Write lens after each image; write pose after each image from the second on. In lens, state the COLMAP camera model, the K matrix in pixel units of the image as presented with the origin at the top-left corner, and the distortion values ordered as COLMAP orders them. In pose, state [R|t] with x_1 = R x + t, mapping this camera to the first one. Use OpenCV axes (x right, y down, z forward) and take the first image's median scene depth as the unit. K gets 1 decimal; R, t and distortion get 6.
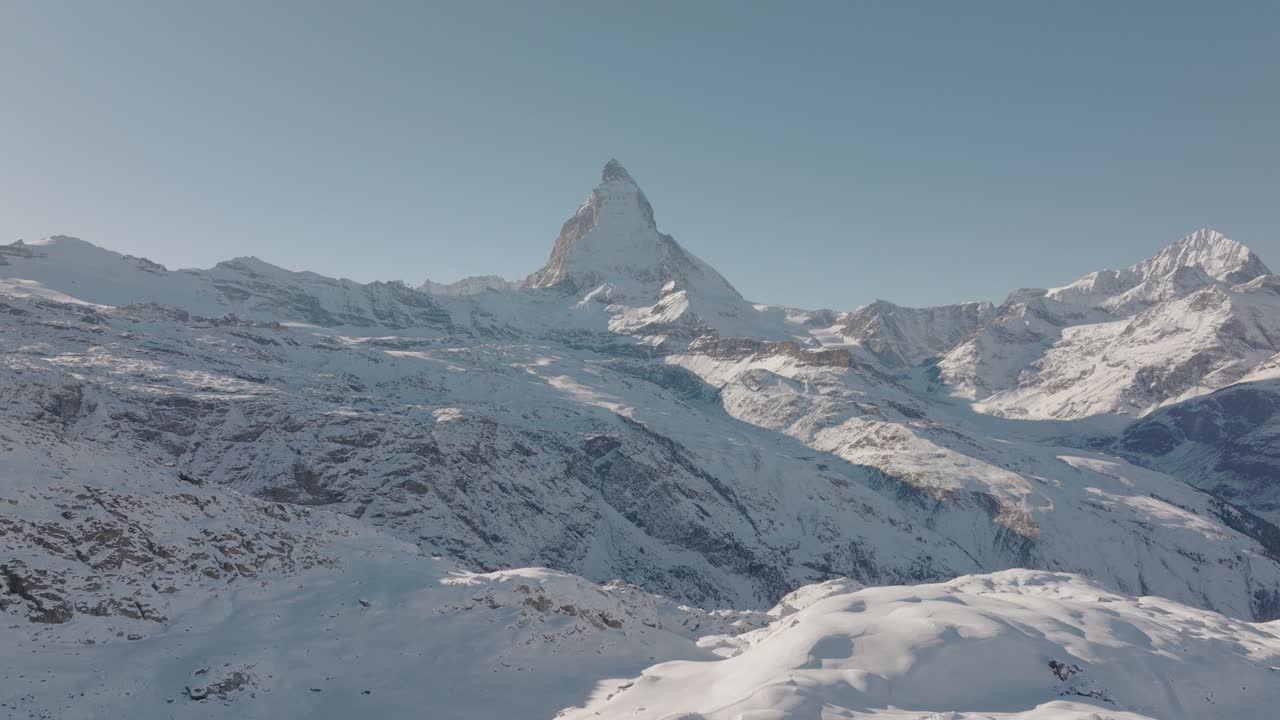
lens RADIAL K [[939.4, 0, 640.0], [0, 939.4, 360.0], [0, 0, 1]] dist [0.048684, -0.147140]
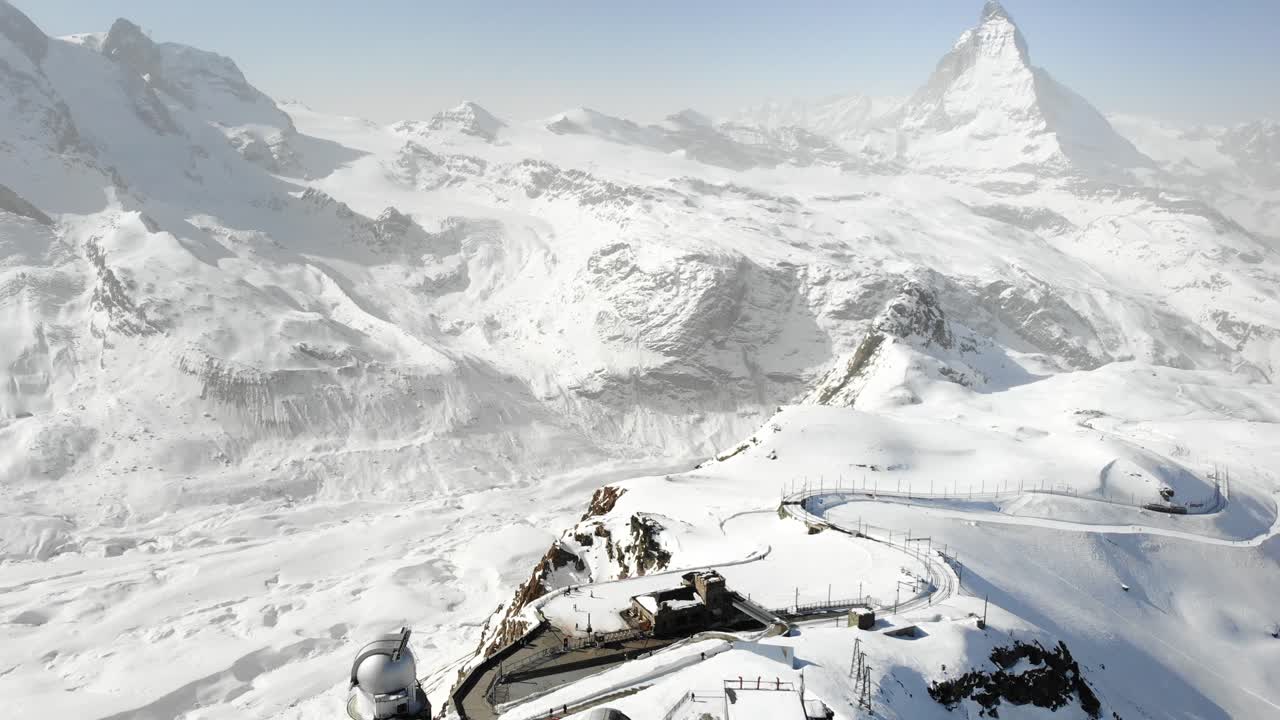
lens RADIAL K [[939.4, 0, 640.0], [0, 939.4, 360.0], [0, 0, 1]] dist [0.048684, -0.147140]
pose [[0.941578, 0.069583, -0.329530, -0.033210], [0.002677, 0.976848, 0.213919, -0.054359], [0.336785, -0.202303, 0.919592, -0.286019]]
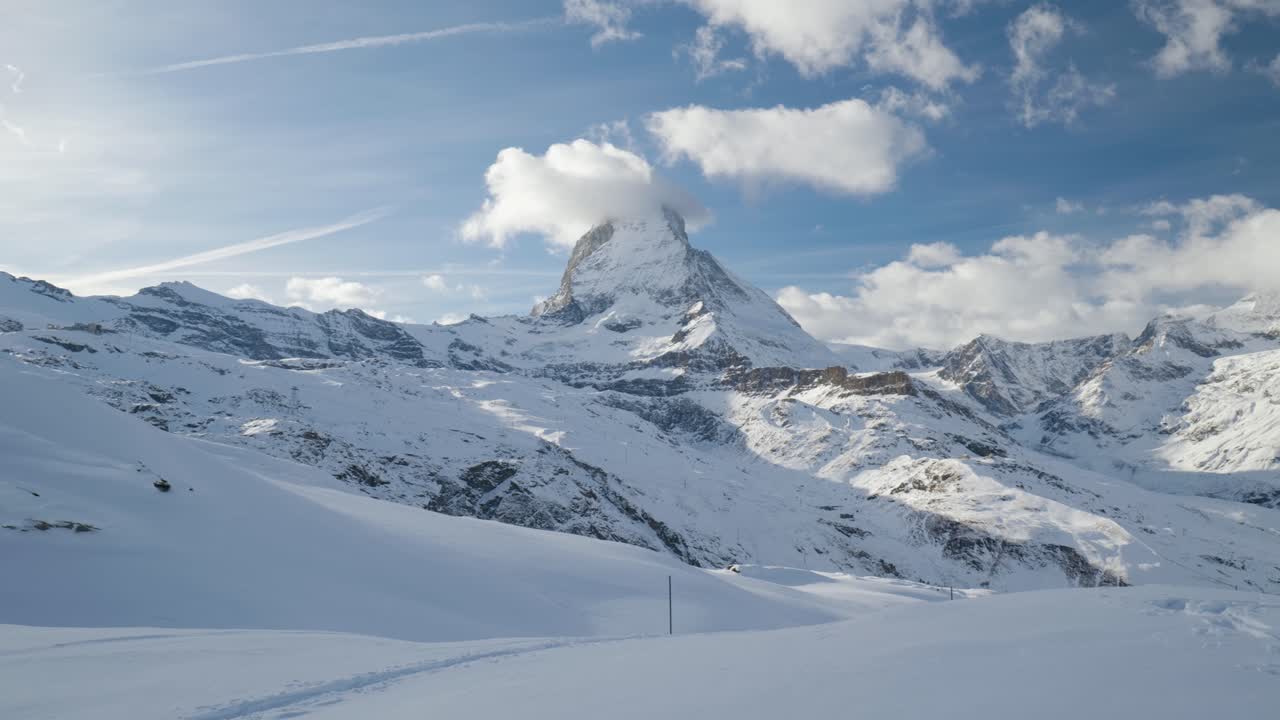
lens RADIAL K [[1114.4, 0, 631.8], [0, 1114.4, 360.5], [0, 0, 1]] dist [-0.031347, -0.005476]
pose [[0.996883, -0.018807, -0.076614, 0.055806], [0.014258, 0.998127, -0.059497, 0.024060], [0.077590, 0.058220, 0.995284, 0.070807]]
